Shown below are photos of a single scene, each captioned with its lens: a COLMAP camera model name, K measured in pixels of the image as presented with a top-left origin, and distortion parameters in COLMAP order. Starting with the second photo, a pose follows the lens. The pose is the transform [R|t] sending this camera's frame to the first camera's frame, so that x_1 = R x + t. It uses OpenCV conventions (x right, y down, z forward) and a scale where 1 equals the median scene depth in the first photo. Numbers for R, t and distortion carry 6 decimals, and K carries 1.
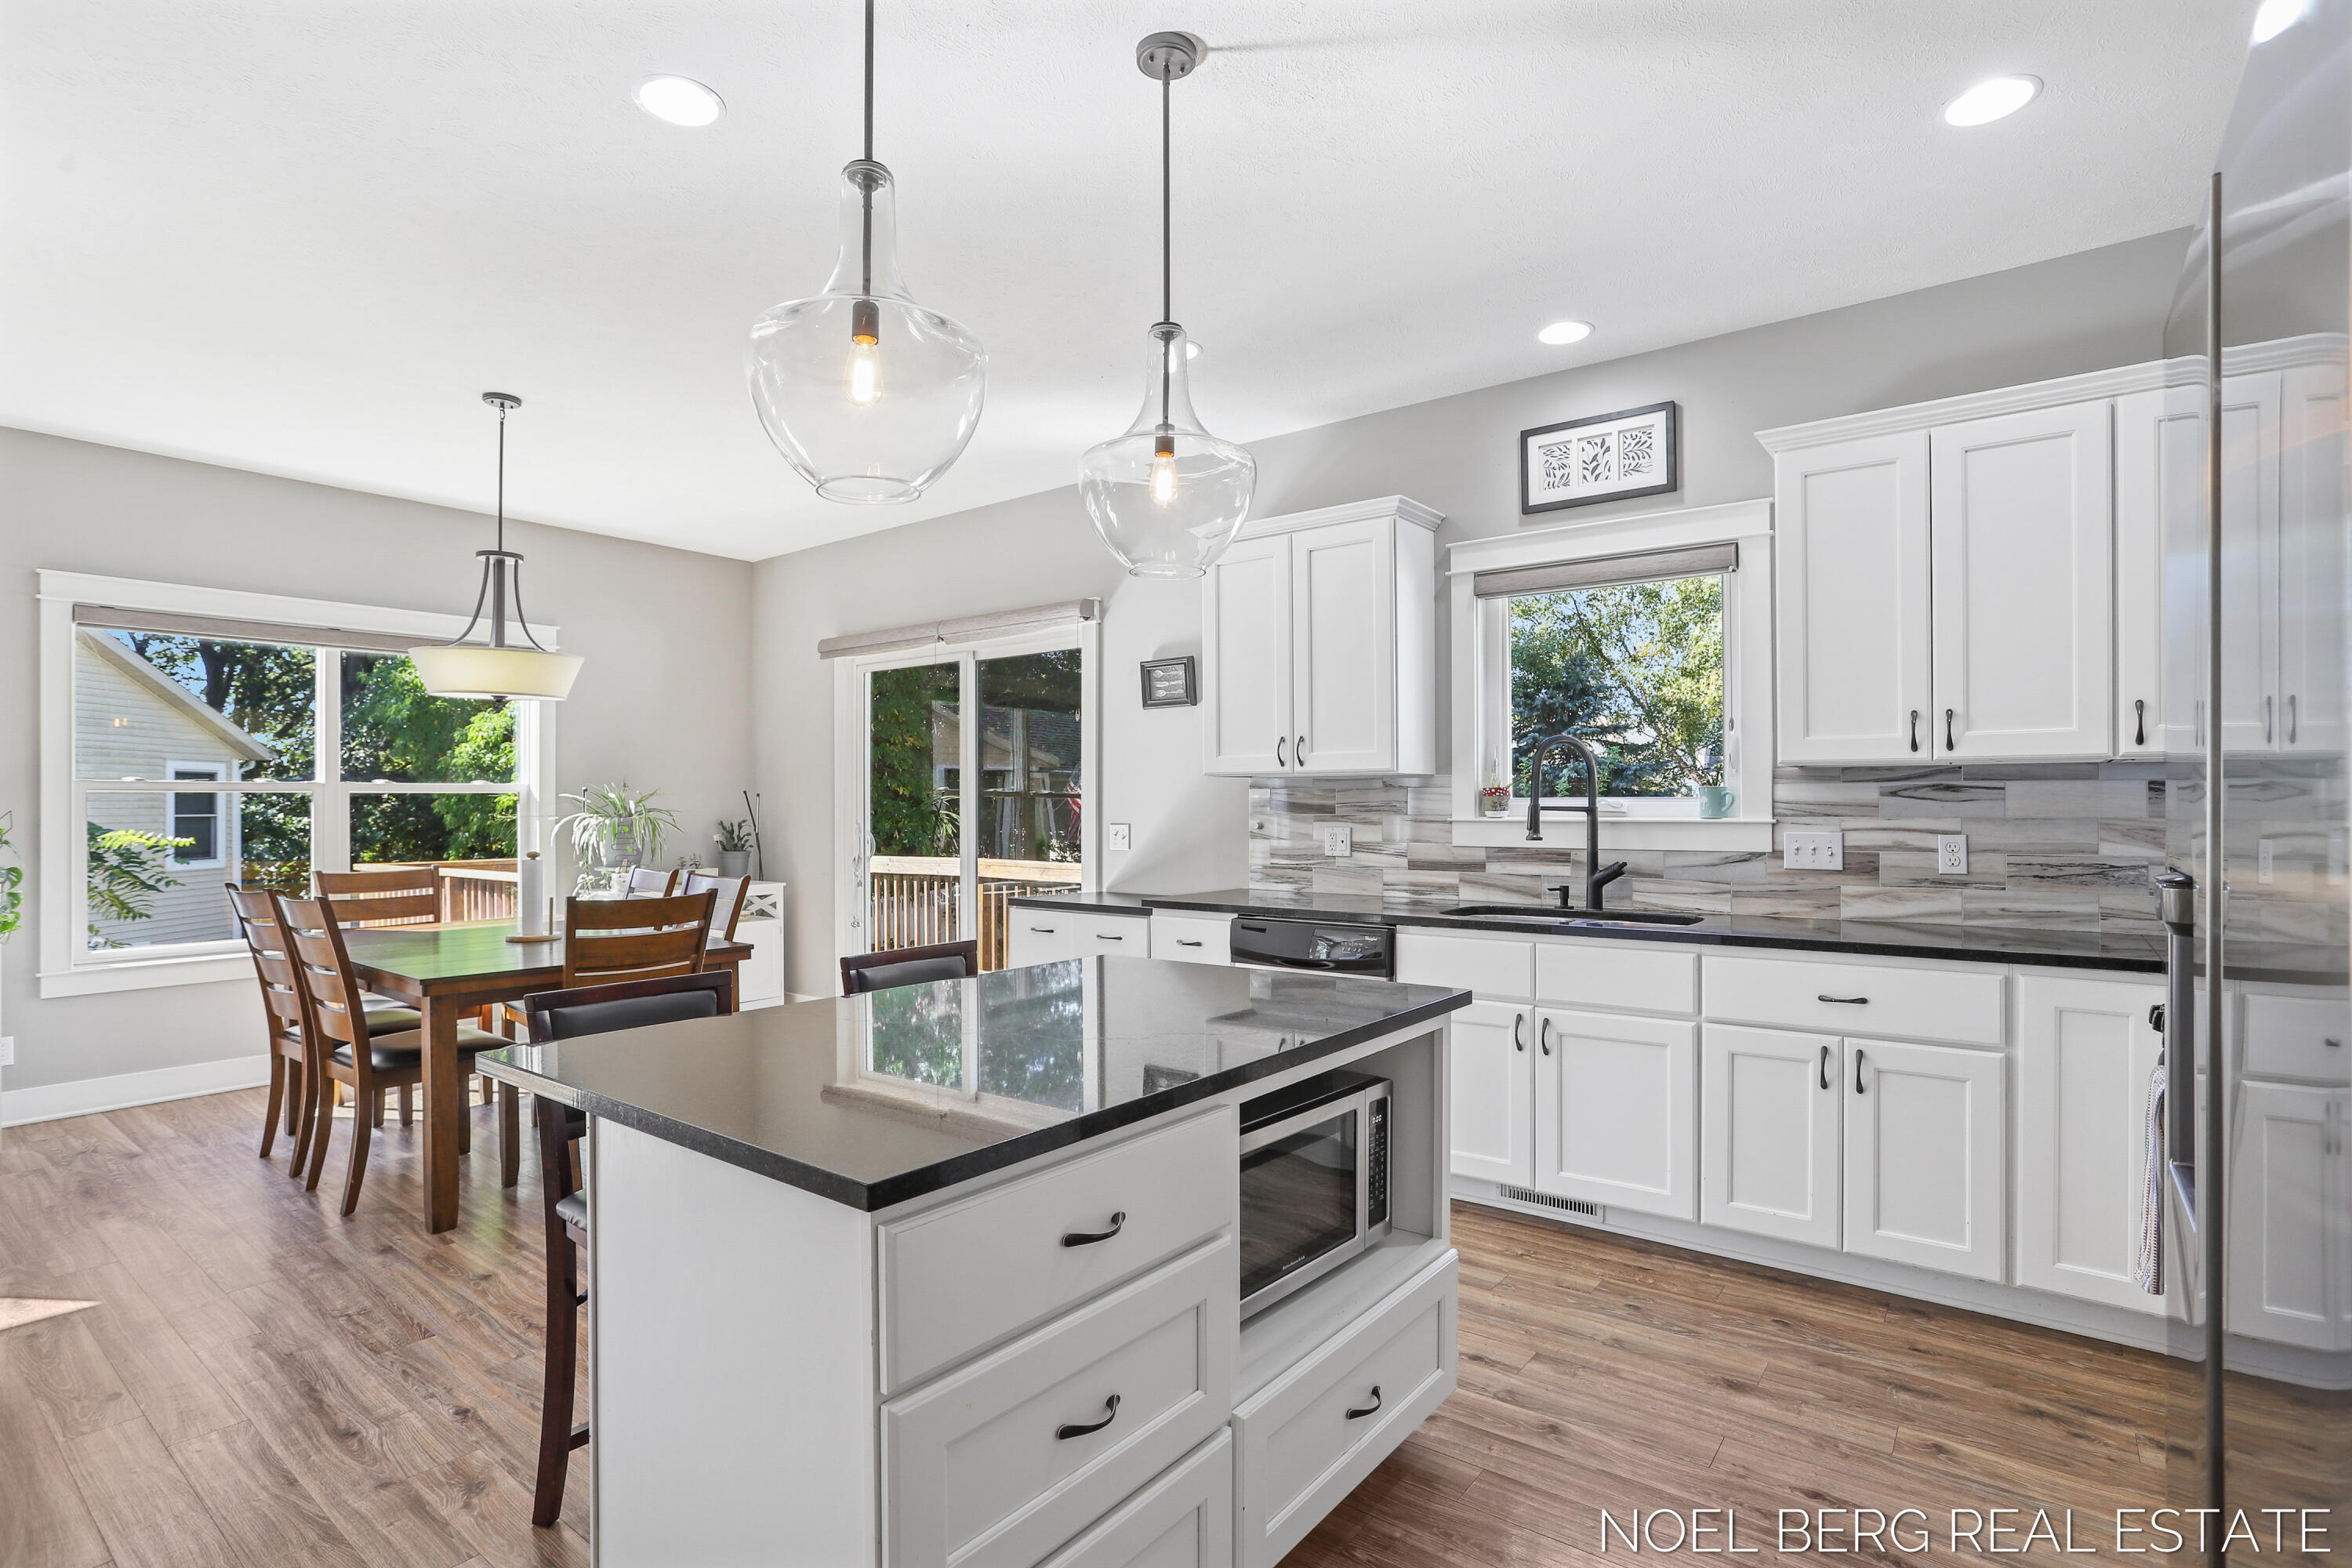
lens RADIAL K [[1149.5, 0, 1178.3], [0, 1149.5, 788.3], [0, 0, 1]] dist [-0.026952, 0.009465]
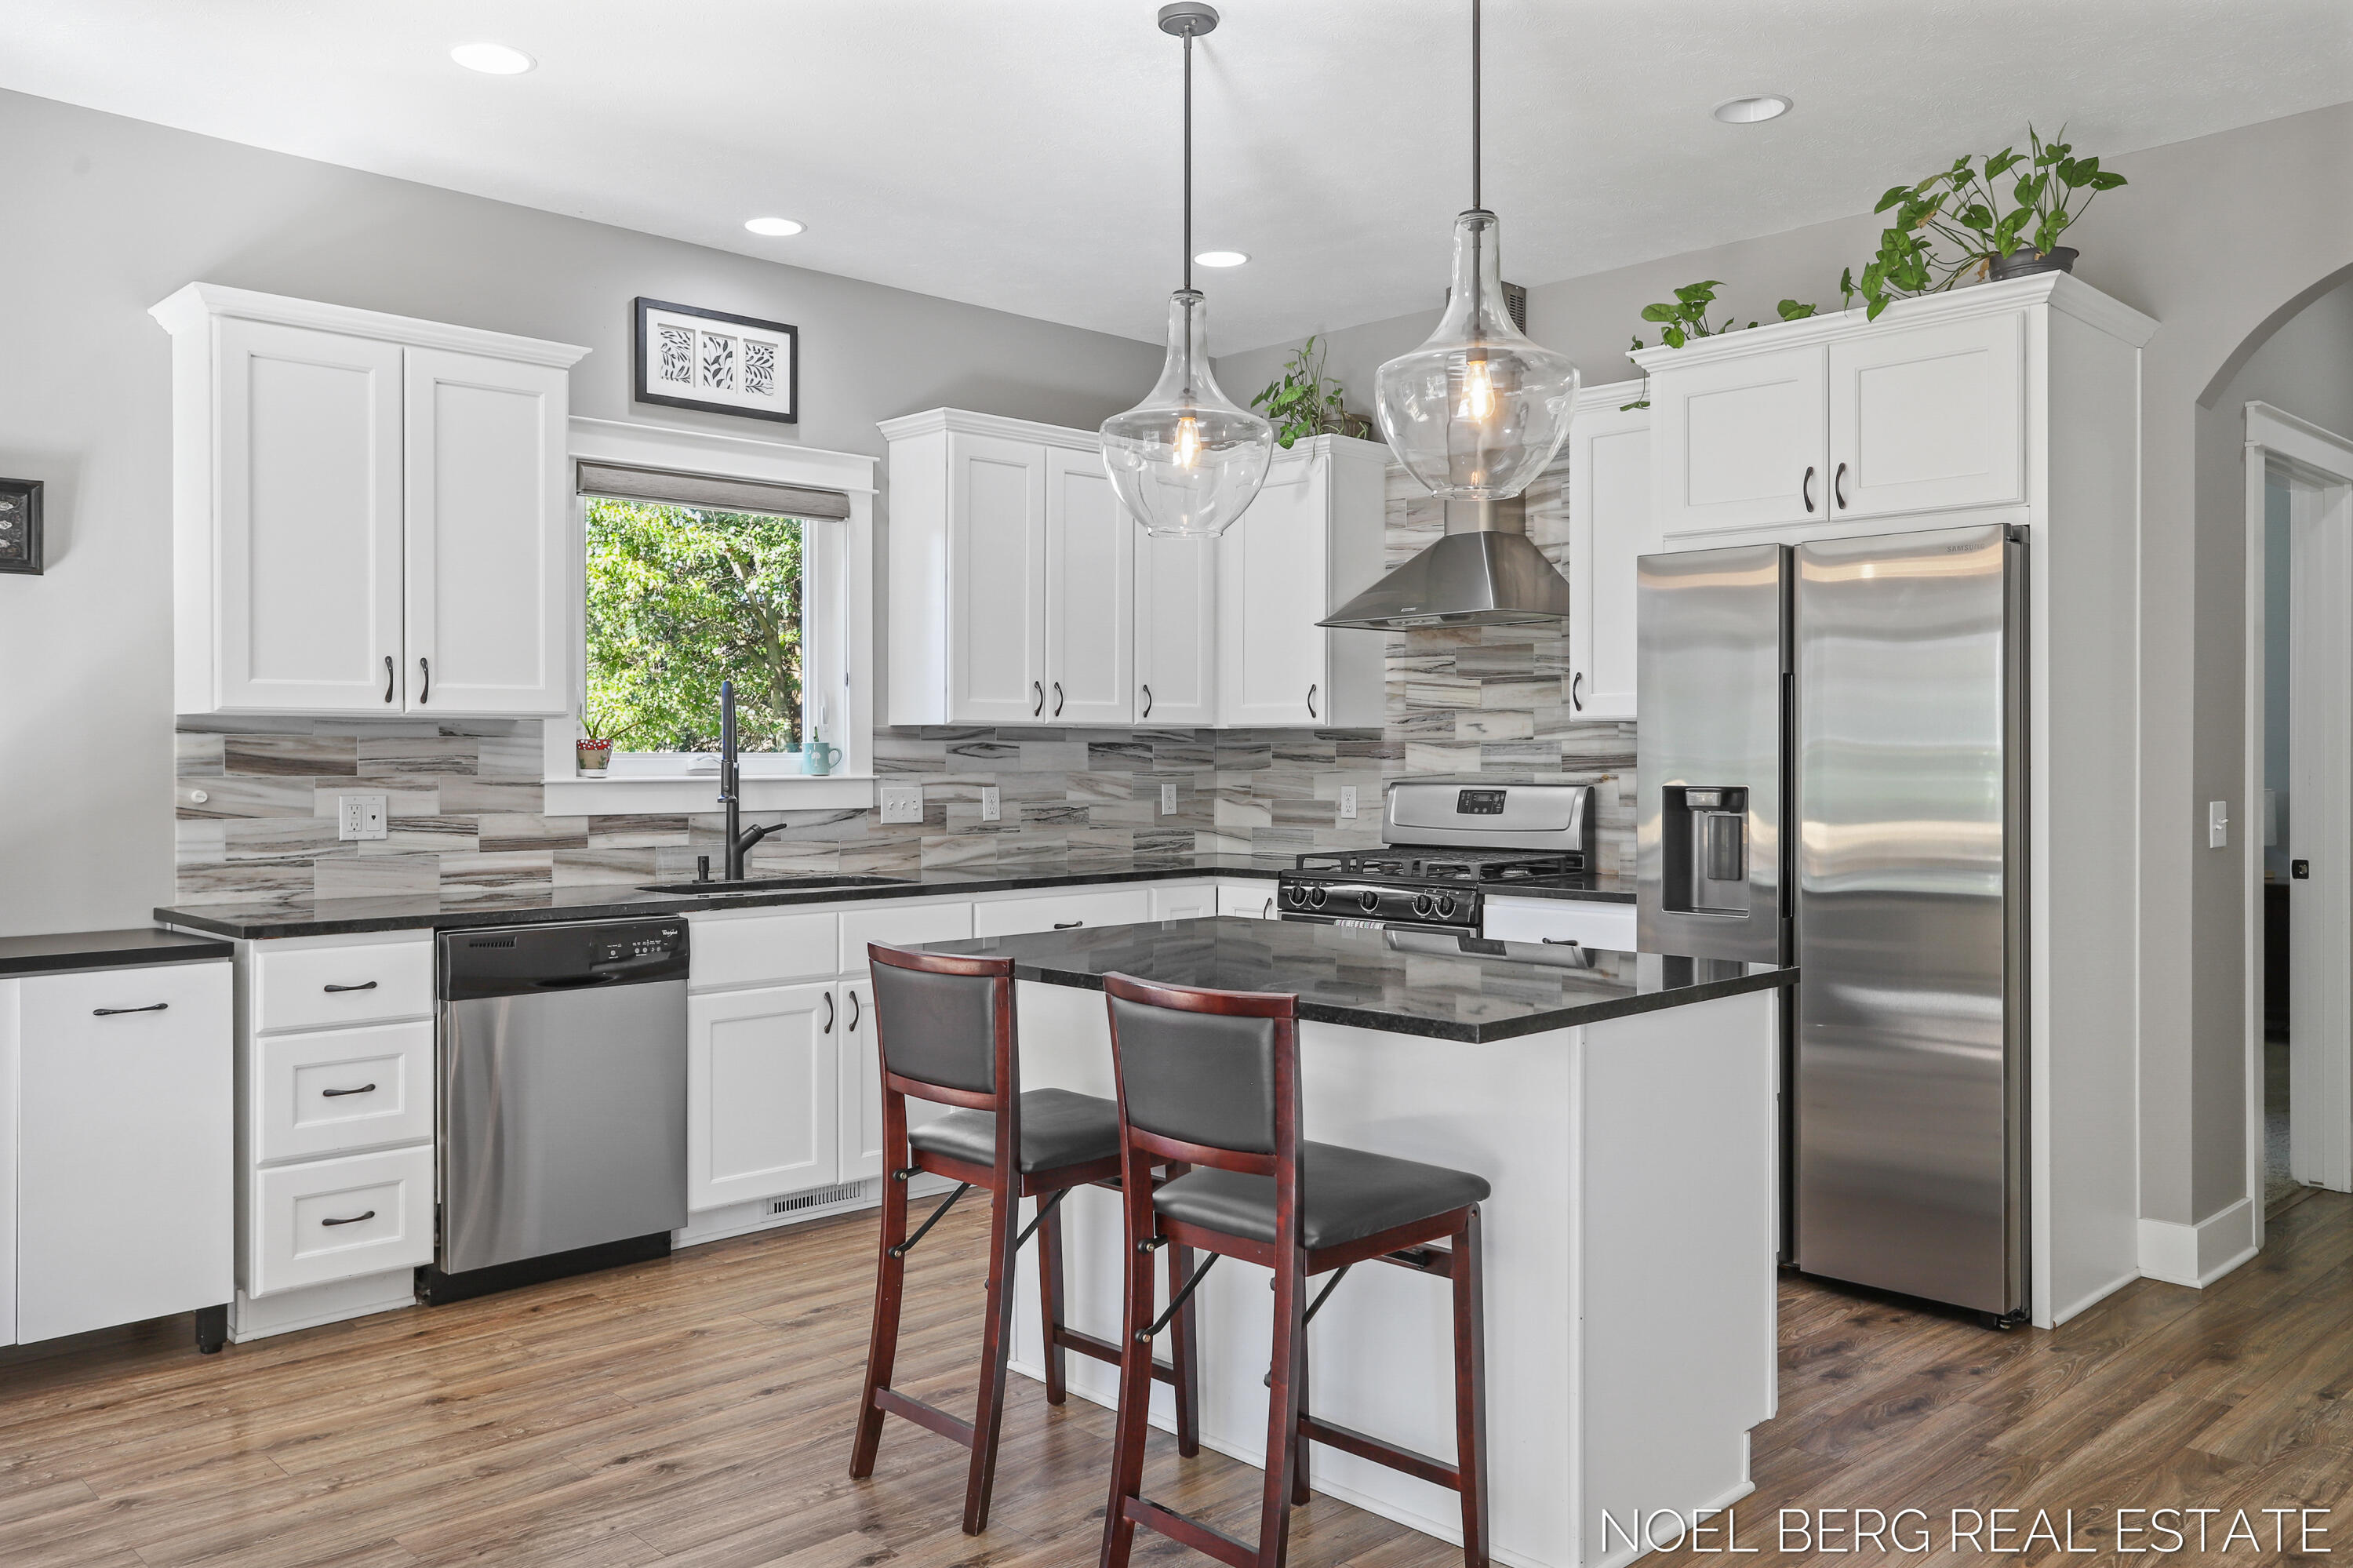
lens RADIAL K [[1785.5, 0, 1179.4], [0, 1785.5, 782.8], [0, 0, 1]] dist [-0.028455, -0.000426]
pose [[0.145788, -0.007205, 0.989290, -0.961782], [-0.008219, 0.999930, 0.008493, 0.017084], [-0.989282, -0.009369, 0.145718, 0.478348]]
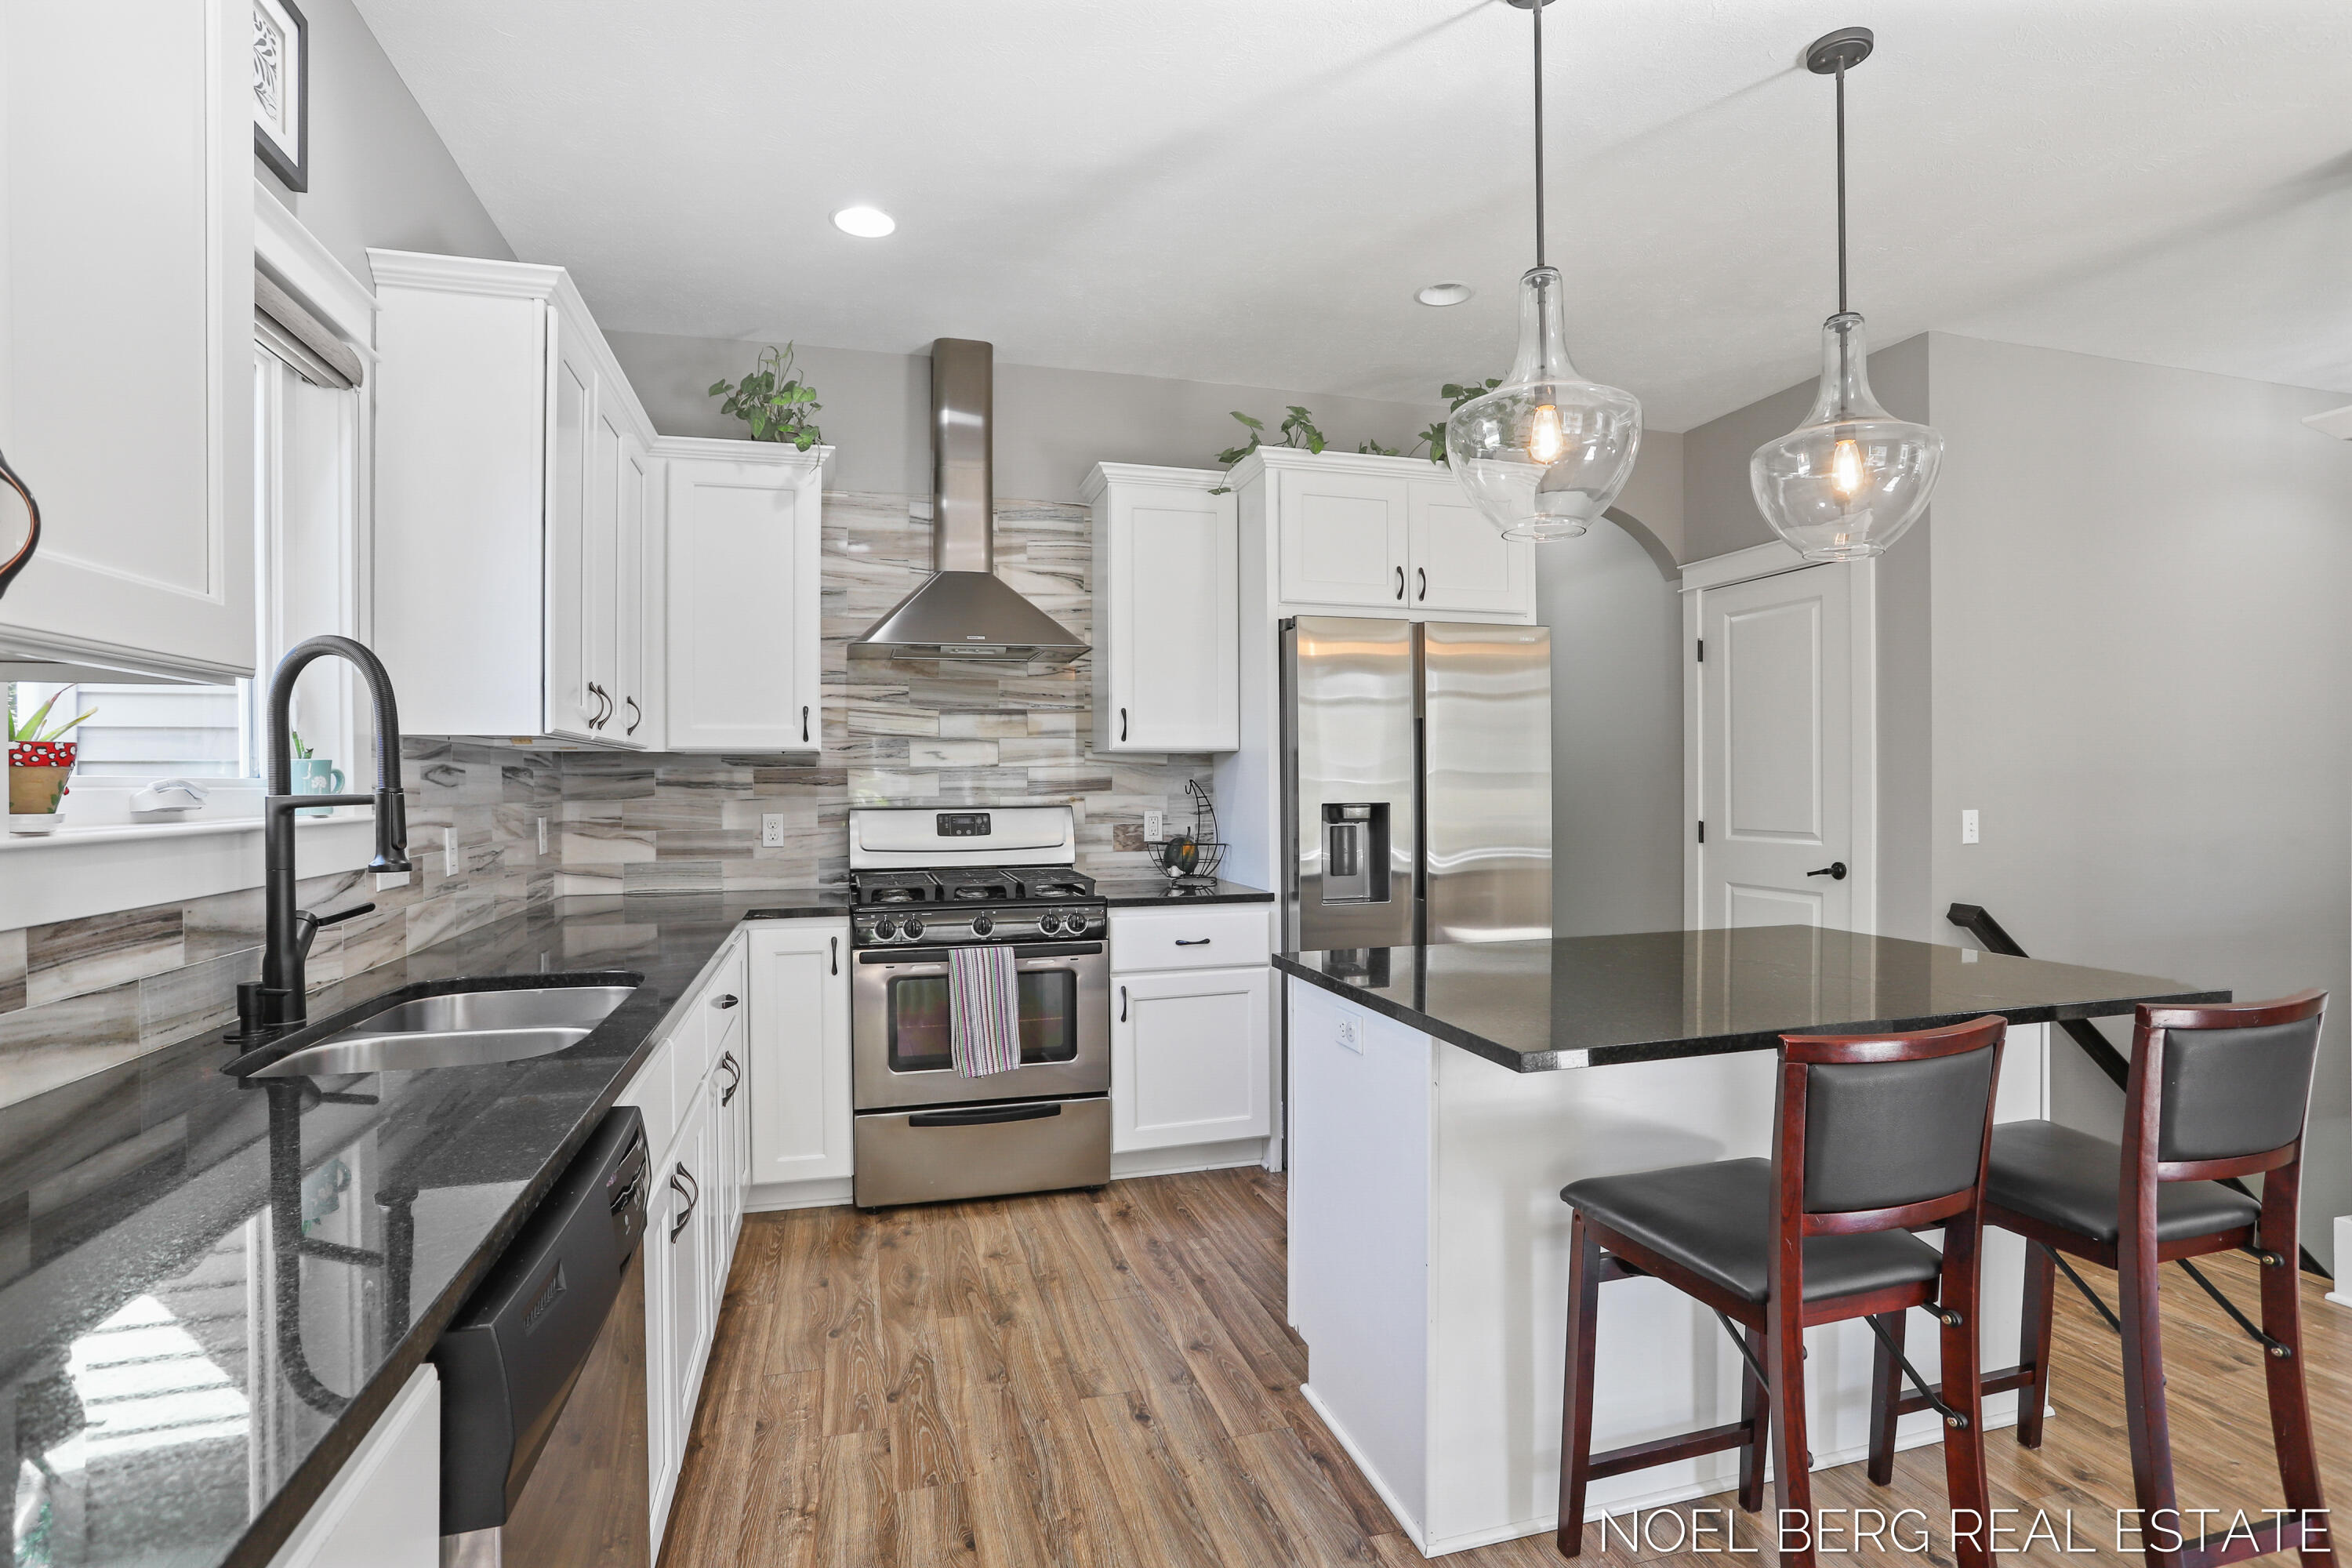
lens RADIAL K [[1149.5, 0, 1186.4], [0, 1149.5, 794.6], [0, 0, 1]] dist [-0.026952, 0.009465]
pose [[-0.805493, 0.005113, 0.592584, -0.199320], [0.006791, 0.999977, 0.000602, 0.017800], [-0.592567, 0.004509, -0.805509, 1.182114]]
